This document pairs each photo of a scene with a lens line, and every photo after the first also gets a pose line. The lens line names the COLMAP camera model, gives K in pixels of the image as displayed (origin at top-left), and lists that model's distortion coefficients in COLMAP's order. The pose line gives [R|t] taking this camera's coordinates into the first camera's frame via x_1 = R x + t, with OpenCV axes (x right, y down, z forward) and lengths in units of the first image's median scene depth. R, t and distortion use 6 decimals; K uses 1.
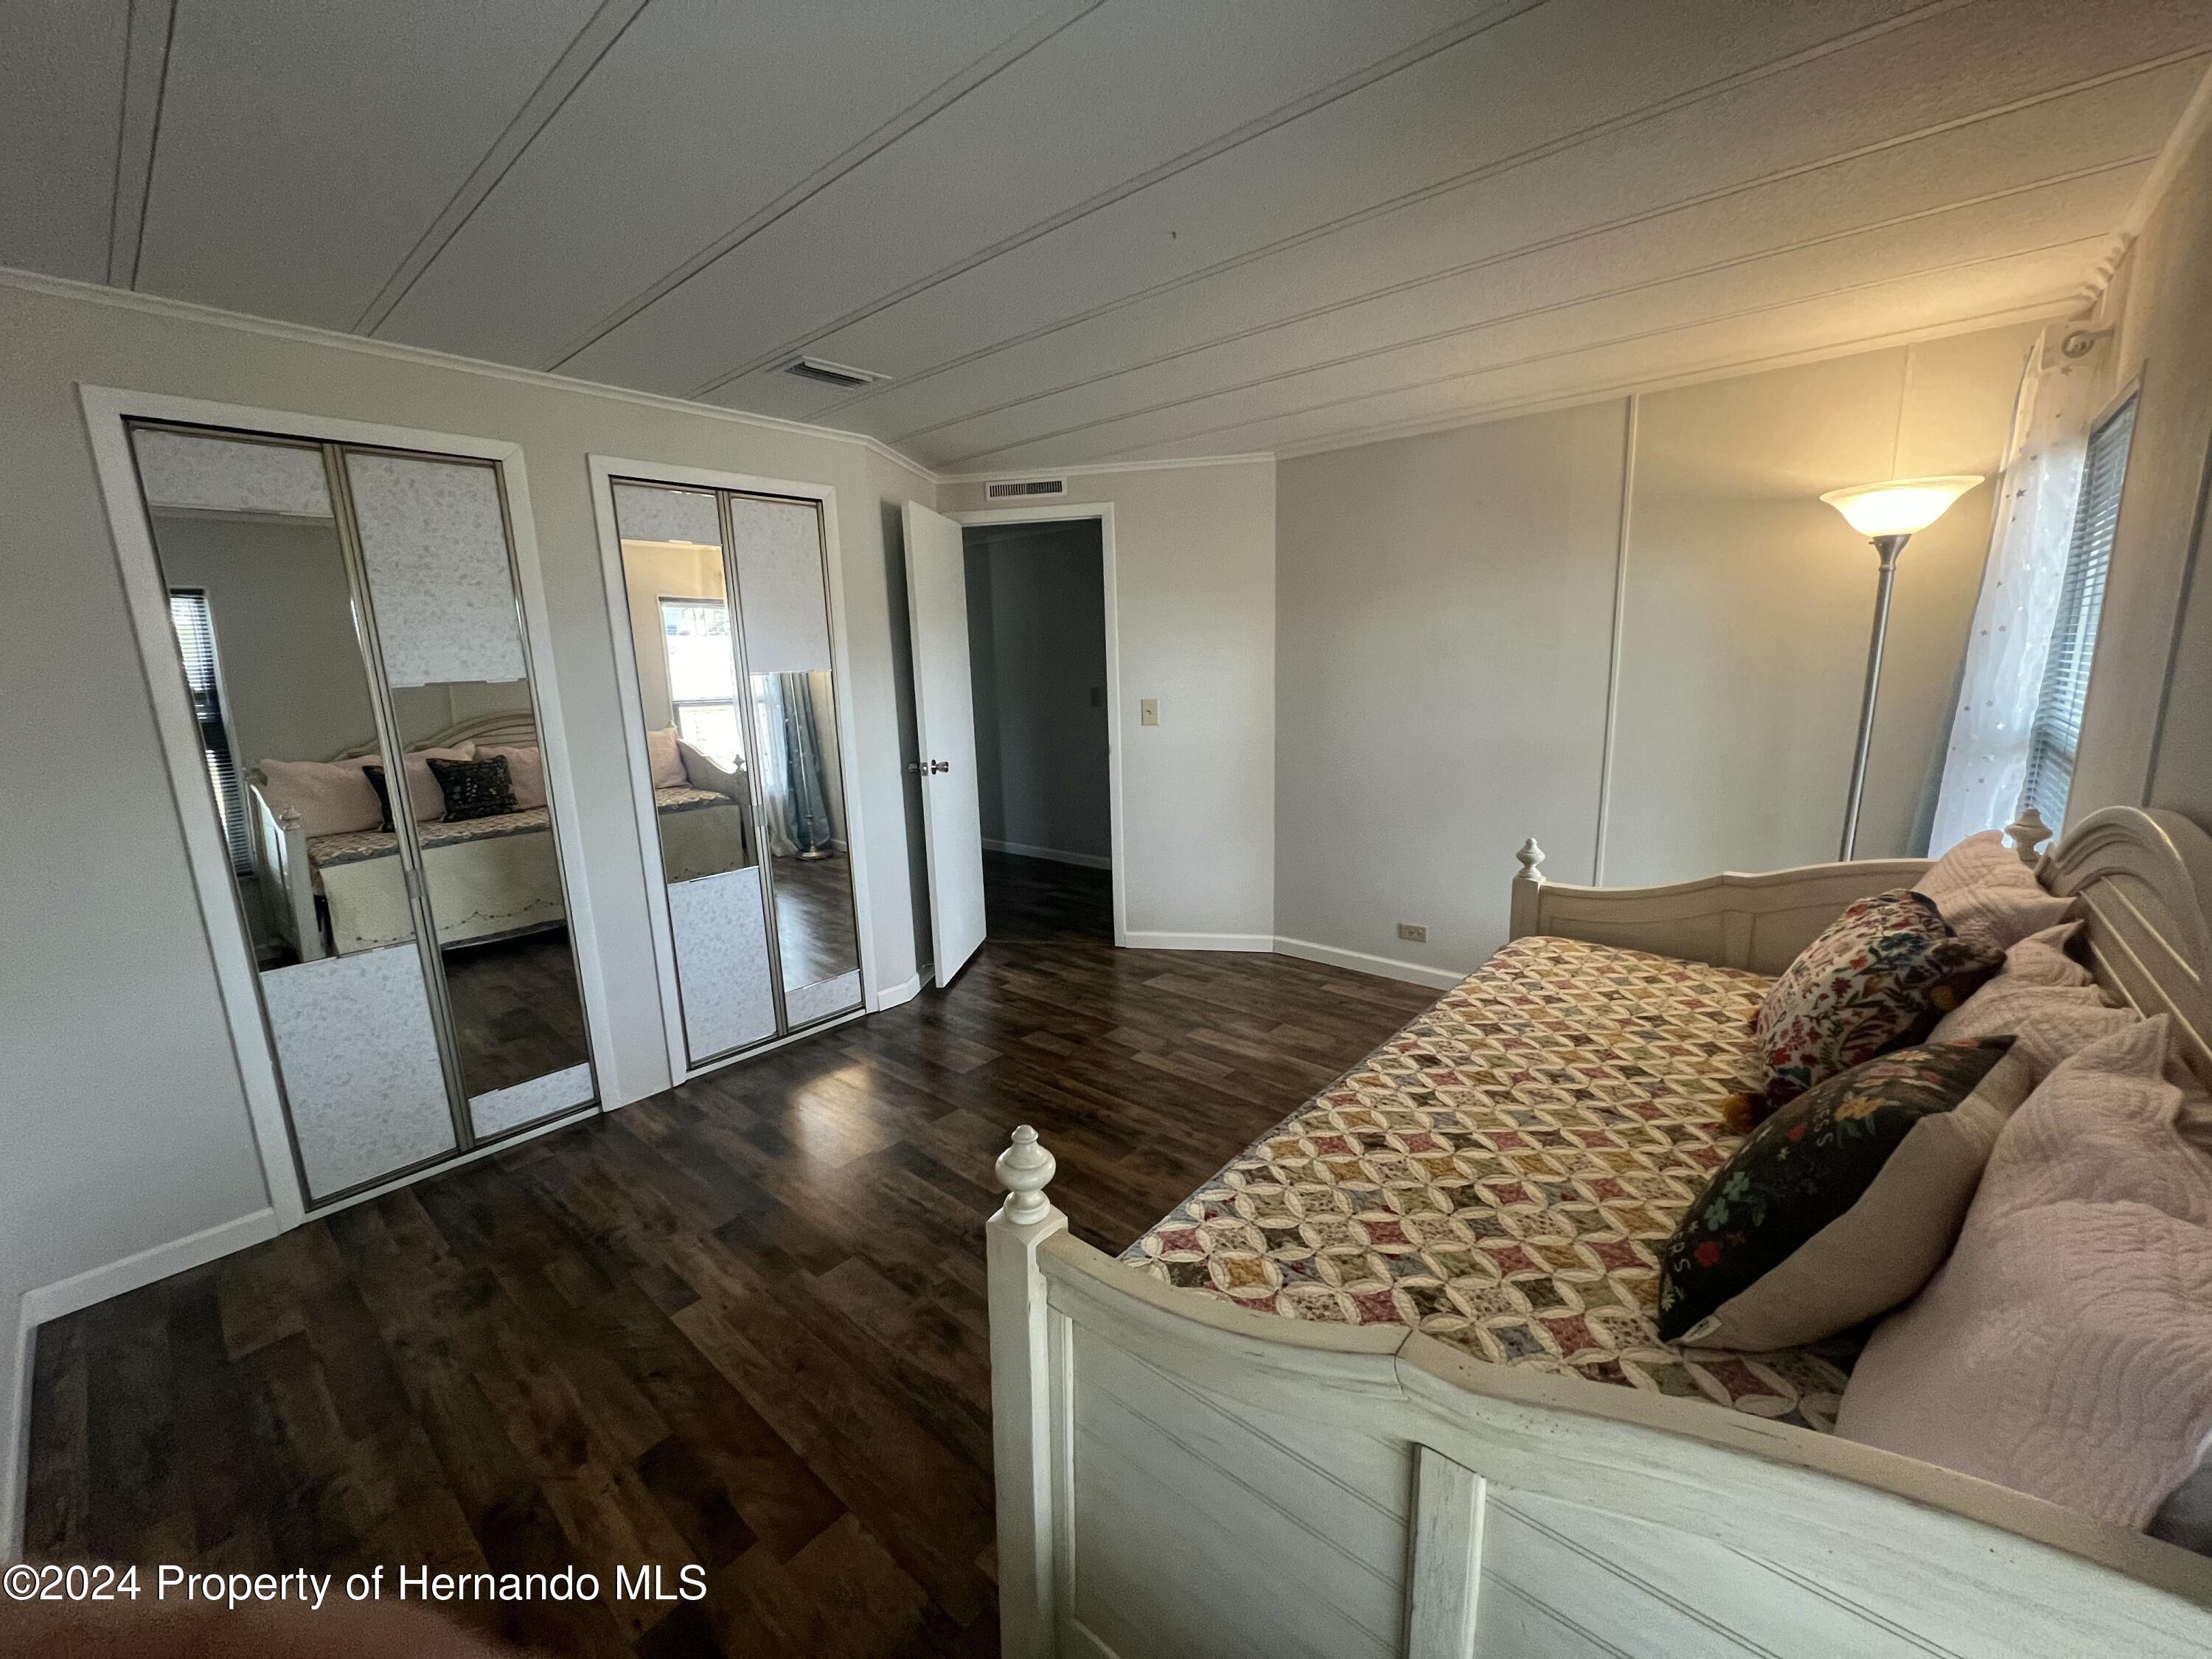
lens RADIAL K [[881.1, 0, 1107.6], [0, 881.1, 829.6], [0, 0, 1]] dist [-0.001970, 0.000712]
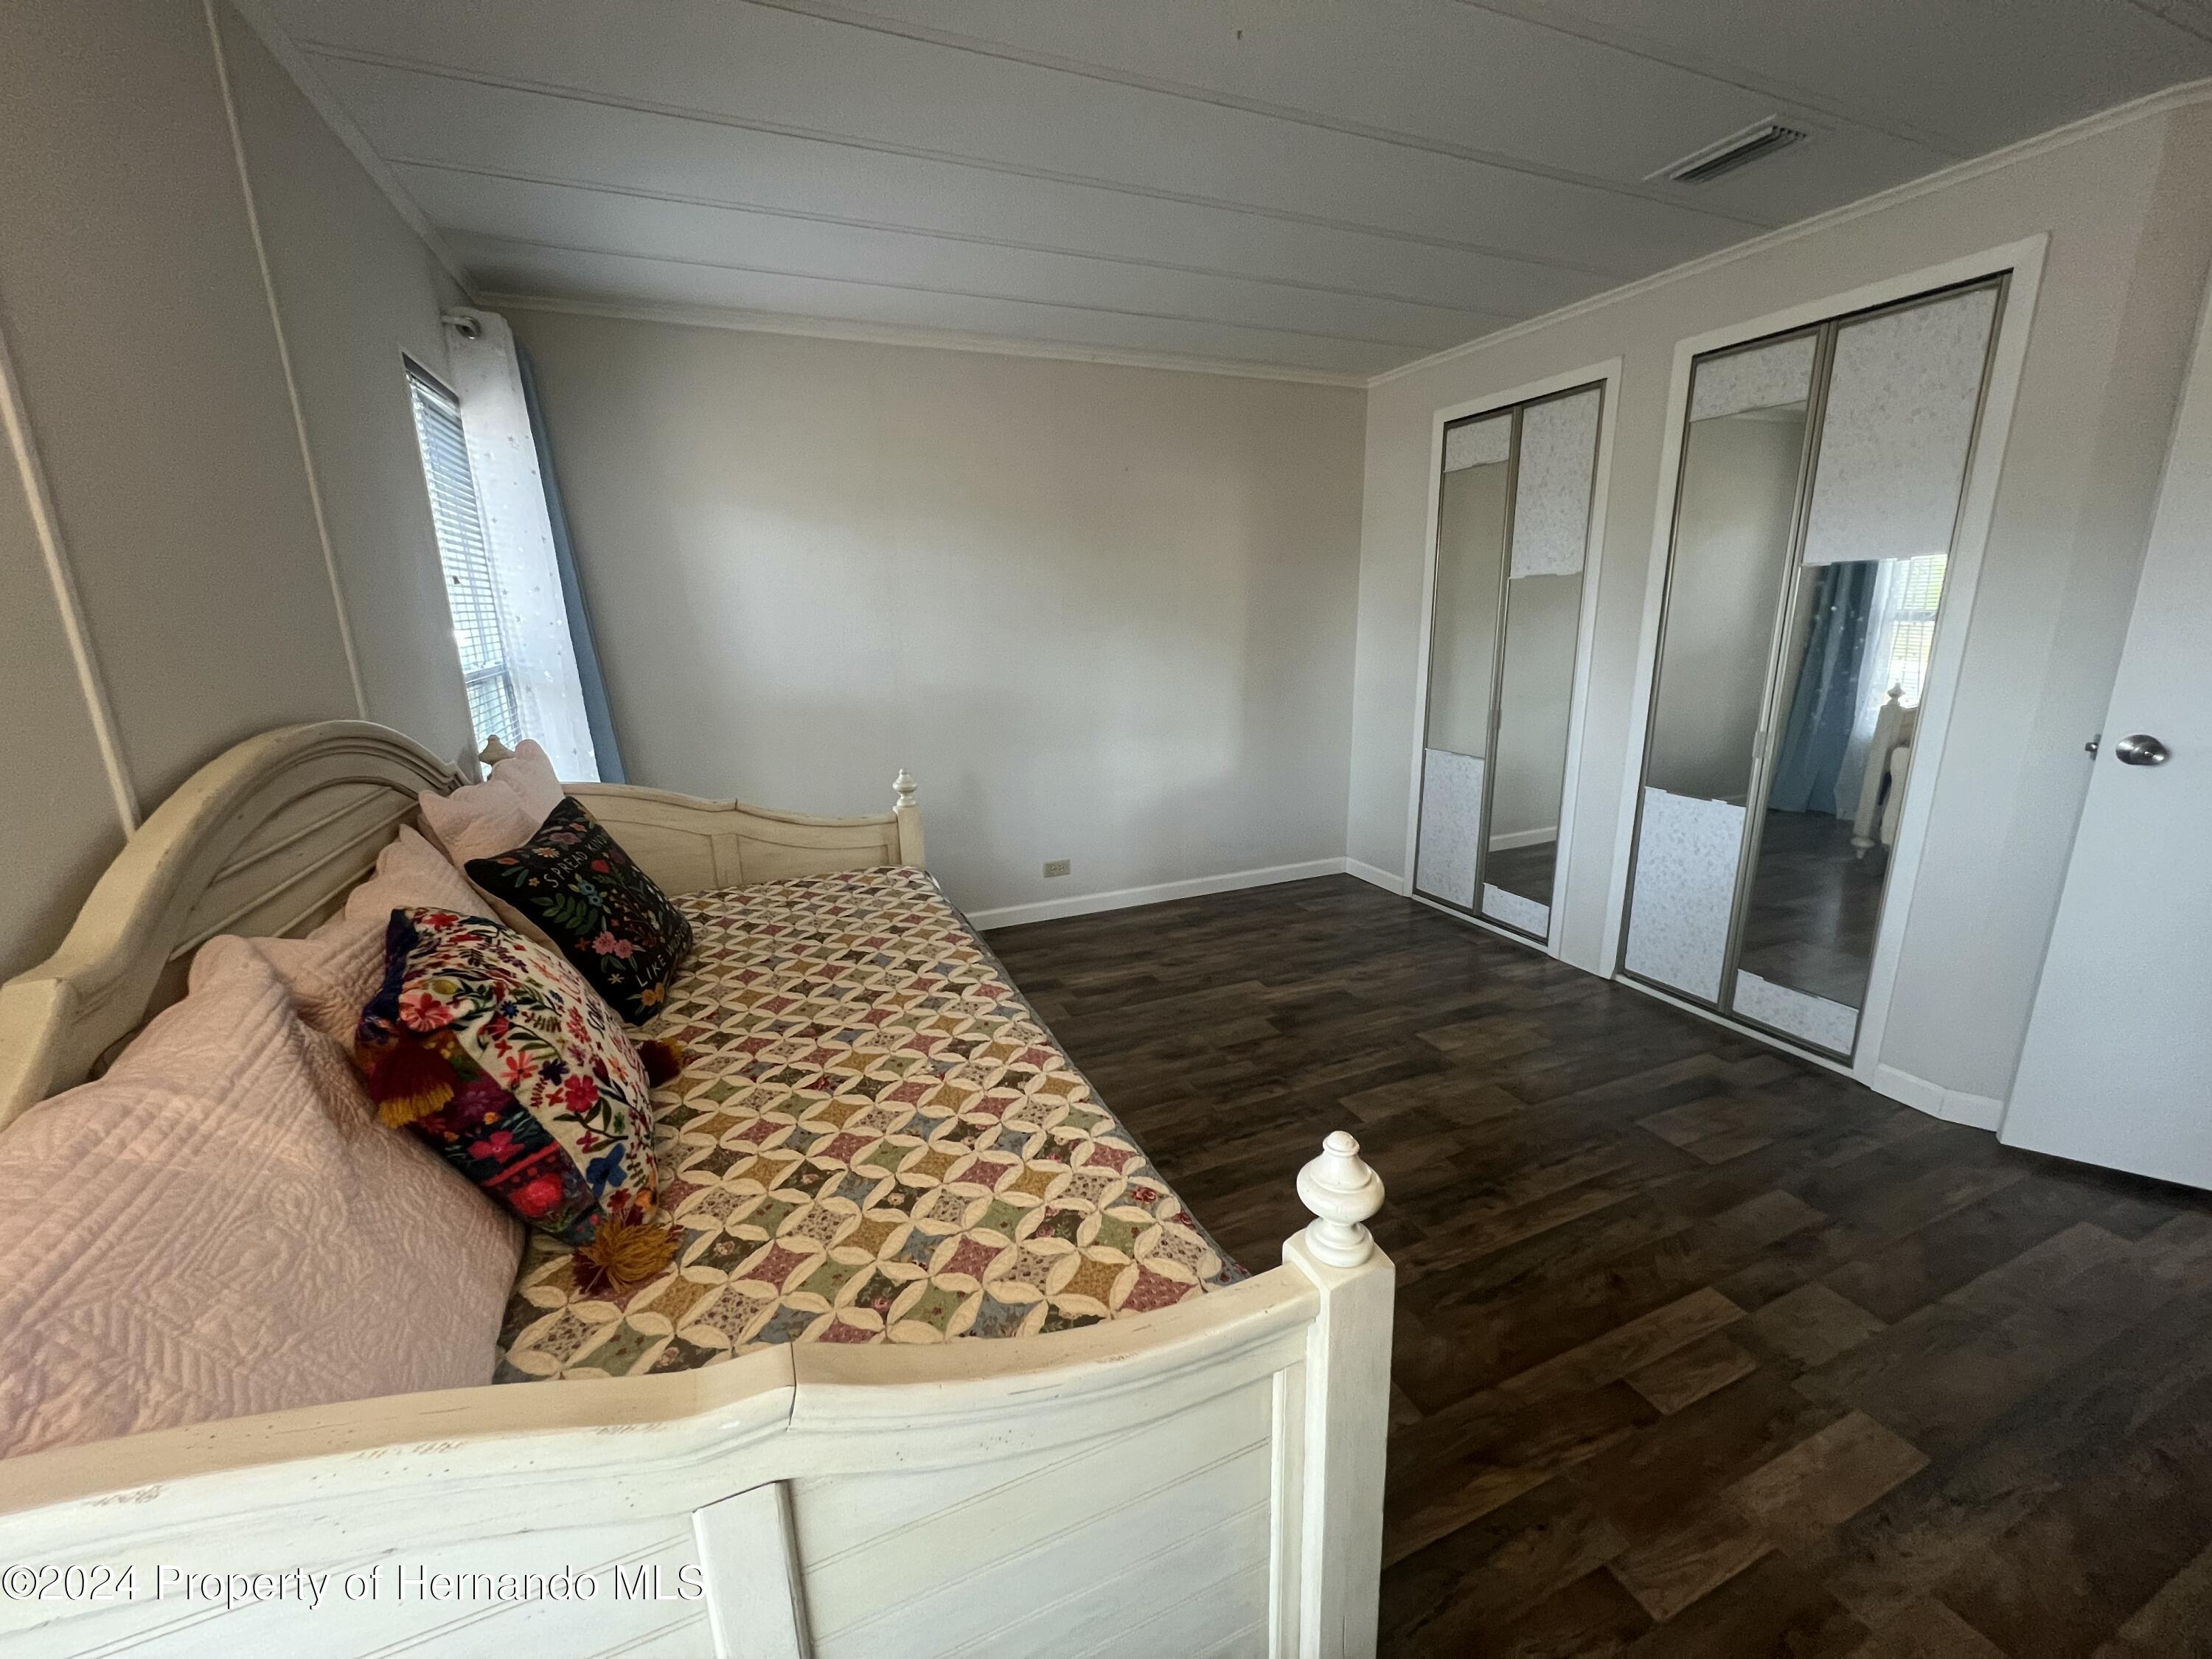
lens RADIAL K [[881.1, 0, 1105.8], [0, 881.1, 833.3], [0, 0, 1]] dist [-0.001970, 0.000712]
pose [[-0.440463, 0.259088, -0.859573, 0.929928], [-0.139464, 0.926083, 0.350600, -0.222851], [0.886872, 0.274306, -0.371772, 1.256677]]
